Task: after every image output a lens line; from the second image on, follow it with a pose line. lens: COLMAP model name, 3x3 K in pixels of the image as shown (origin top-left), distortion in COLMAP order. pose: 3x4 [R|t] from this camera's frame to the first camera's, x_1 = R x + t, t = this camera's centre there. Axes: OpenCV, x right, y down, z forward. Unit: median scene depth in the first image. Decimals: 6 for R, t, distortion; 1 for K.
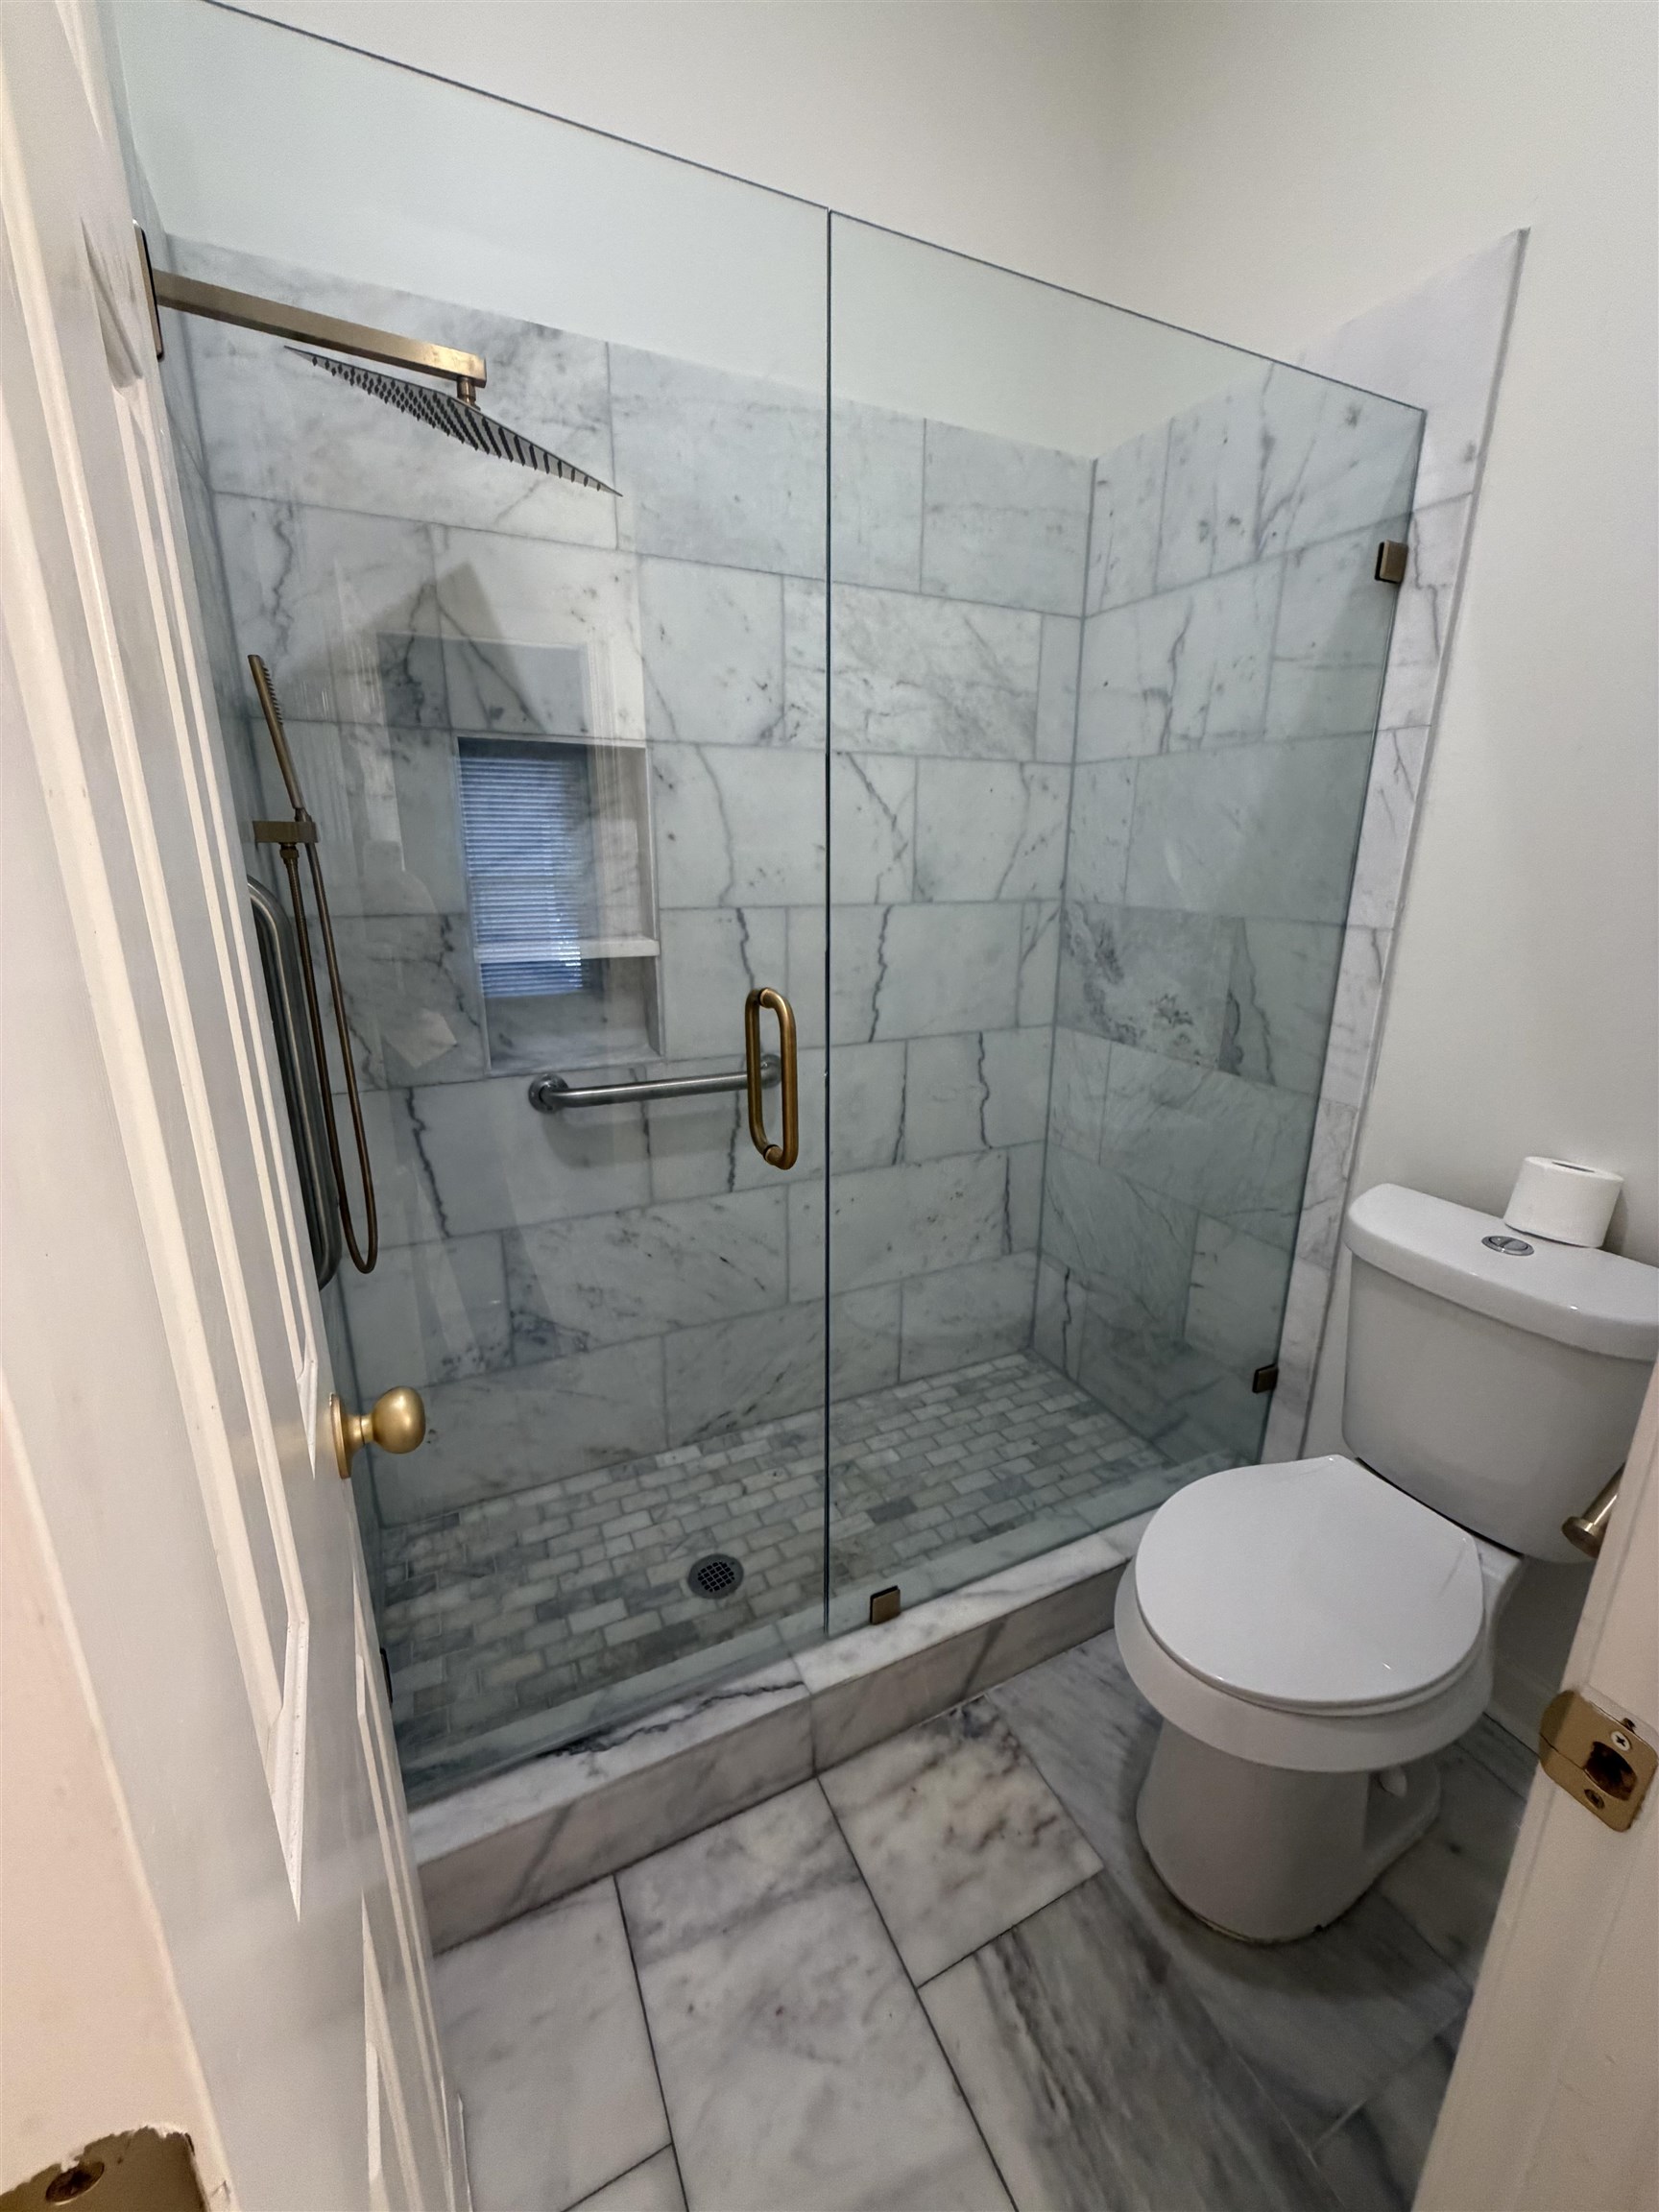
lens RADIAL K [[882.4, 0, 826.9], [0, 882.4, 1102.4], [0, 0, 1]] dist [0.001819, -0.000945]
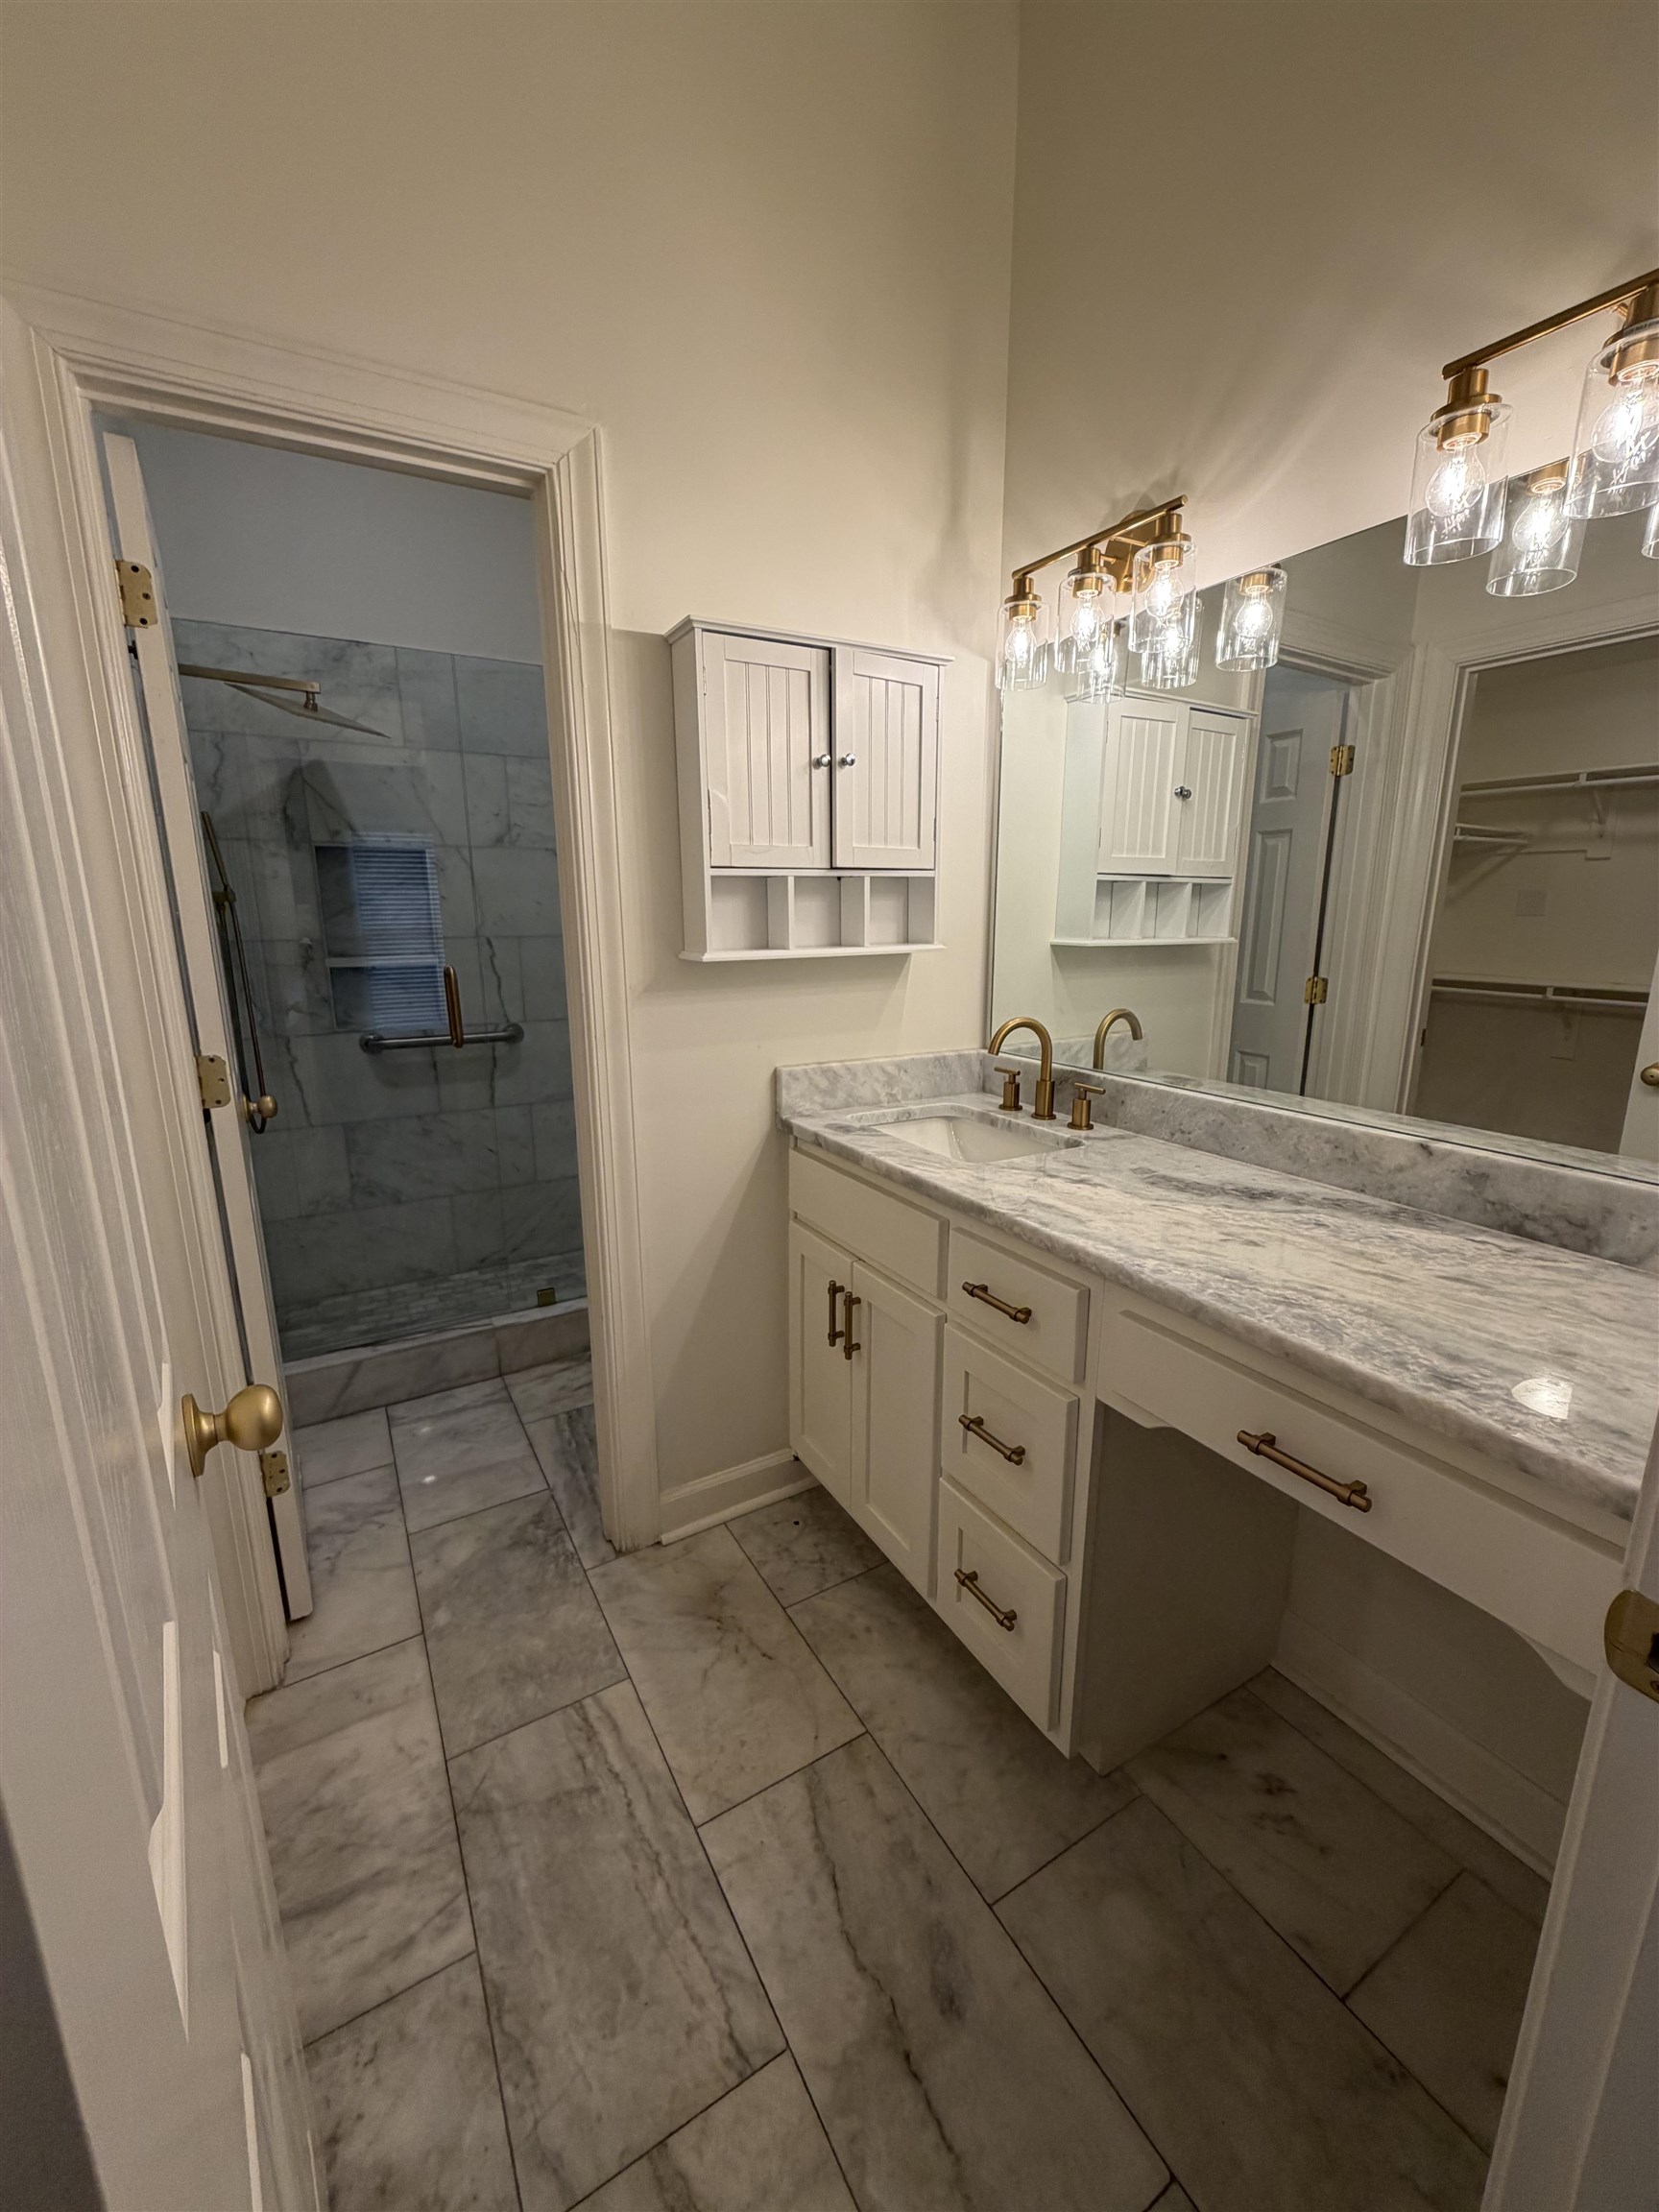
lens RADIAL K [[882.4, 0, 827.7], [0, 882.4, 1100.2], [0, 0, 1]] dist [0.001819, -0.000945]
pose [[0.996546, -0.023767, 0.079567, 0.457766], [0.028315, 0.997999, -0.056530, 0.235786], [-0.078065, 0.058587, 0.995225, -0.830675]]
